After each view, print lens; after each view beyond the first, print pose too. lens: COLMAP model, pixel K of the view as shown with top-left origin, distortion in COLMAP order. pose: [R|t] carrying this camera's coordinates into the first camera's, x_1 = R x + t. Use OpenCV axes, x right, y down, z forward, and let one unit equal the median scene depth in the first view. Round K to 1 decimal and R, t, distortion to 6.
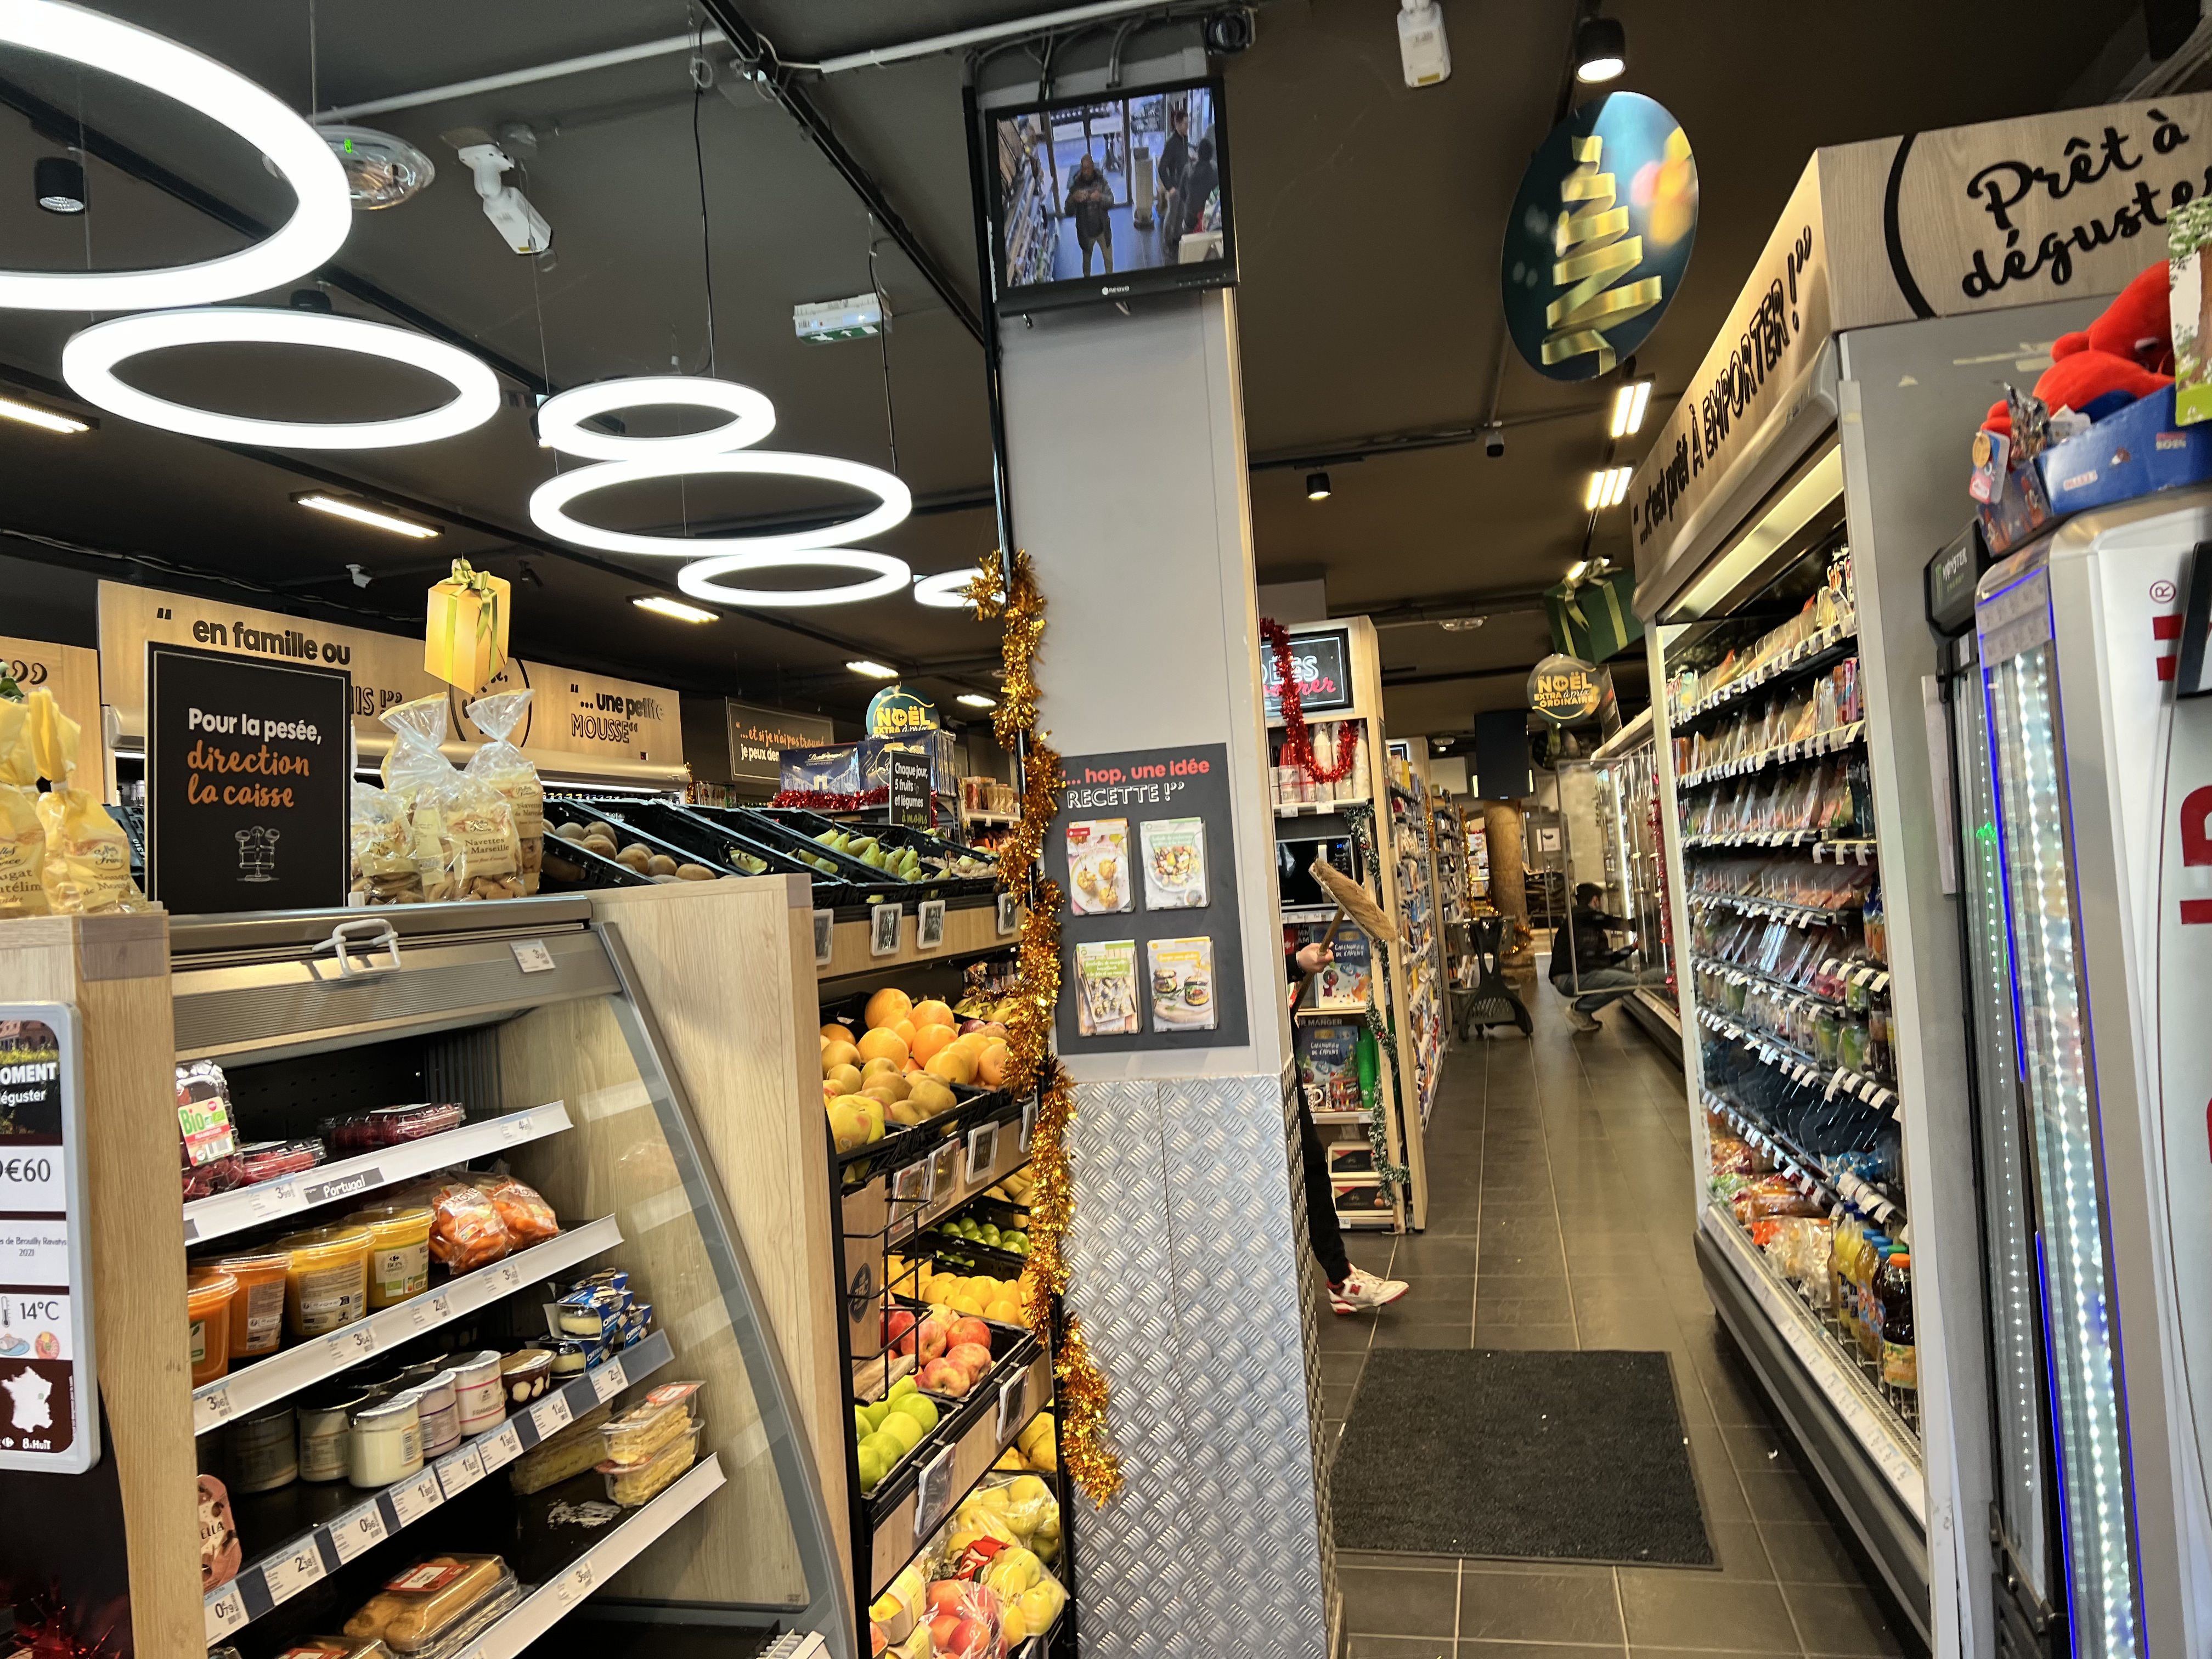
lens RADIAL K [[1655.9, 0, 1106.0], [0, 1655.9, 829.5], [0, 0, 1]] dist [-0.004665, -0.002348]
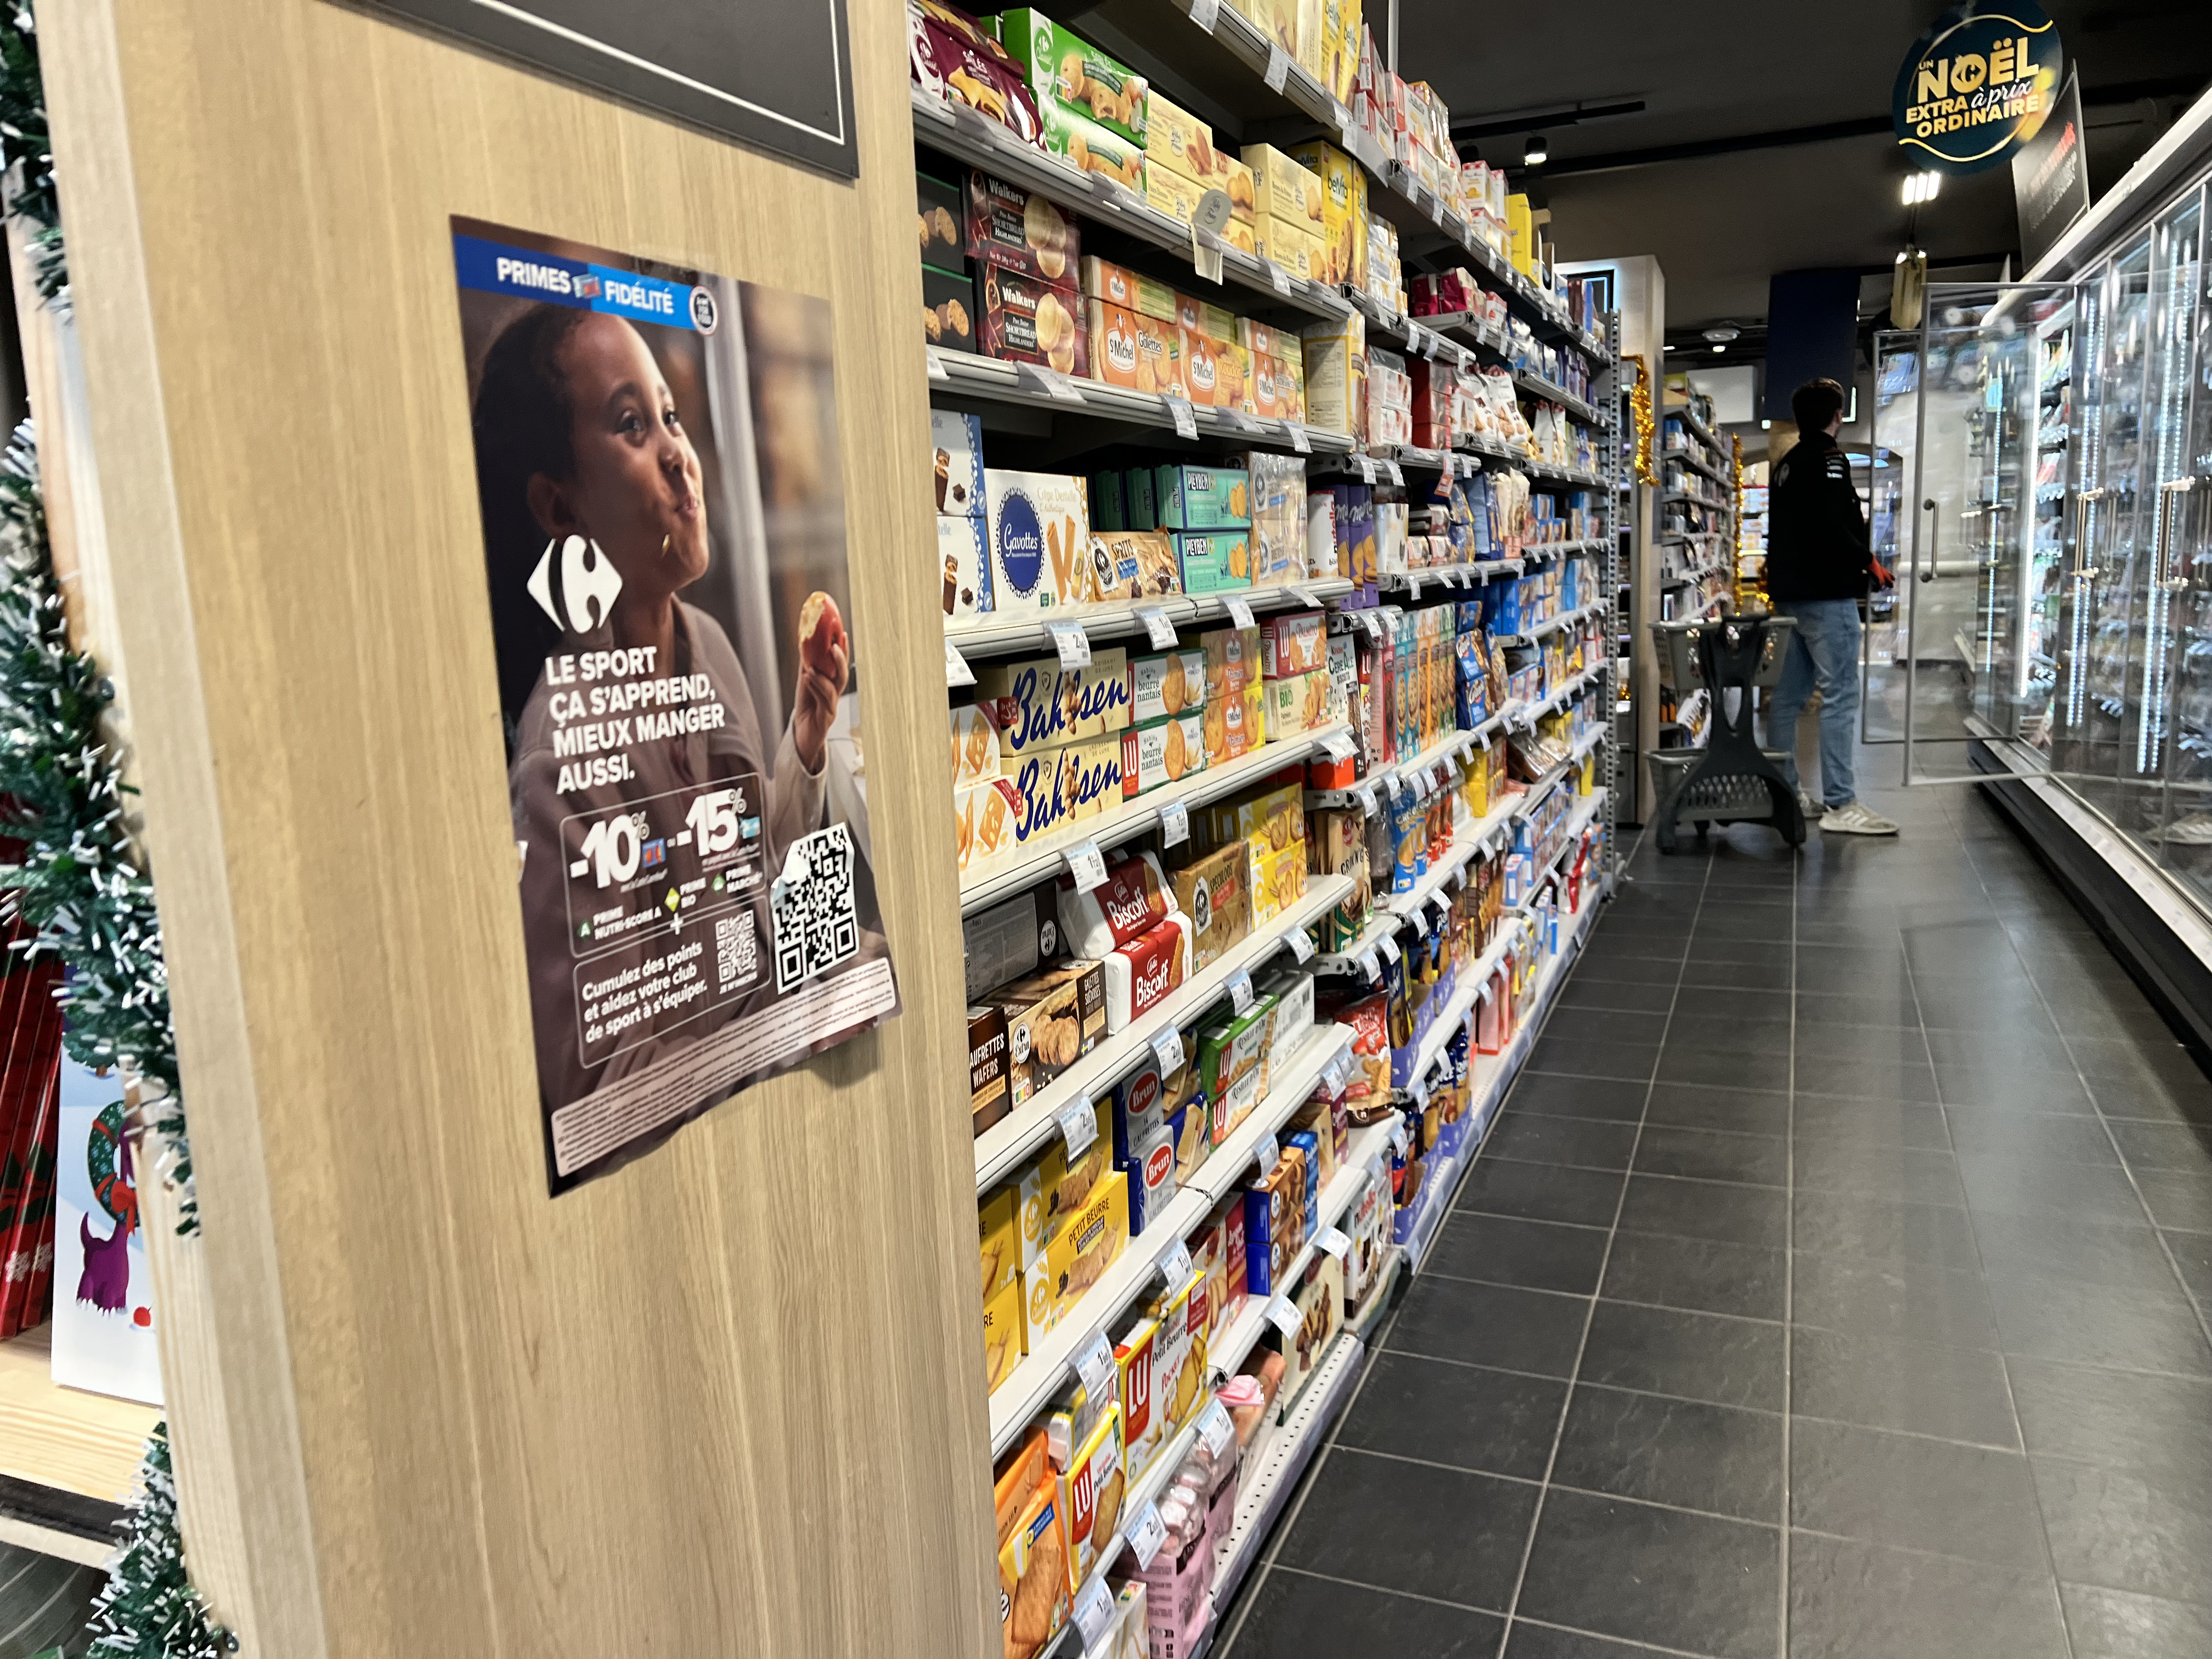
lens RADIAL K [[1655.9, 0, 1106.0], [0, 1655.9, 829.5], [0, 0, 1]] dist [-0.004665, -0.002348]
pose [[0.987459, 0.061085, -0.145576, 0.114262], [-0.030325, 0.978330, 0.204818, 0.018409], [0.154933, -0.197835, 0.967914, 0.456612]]
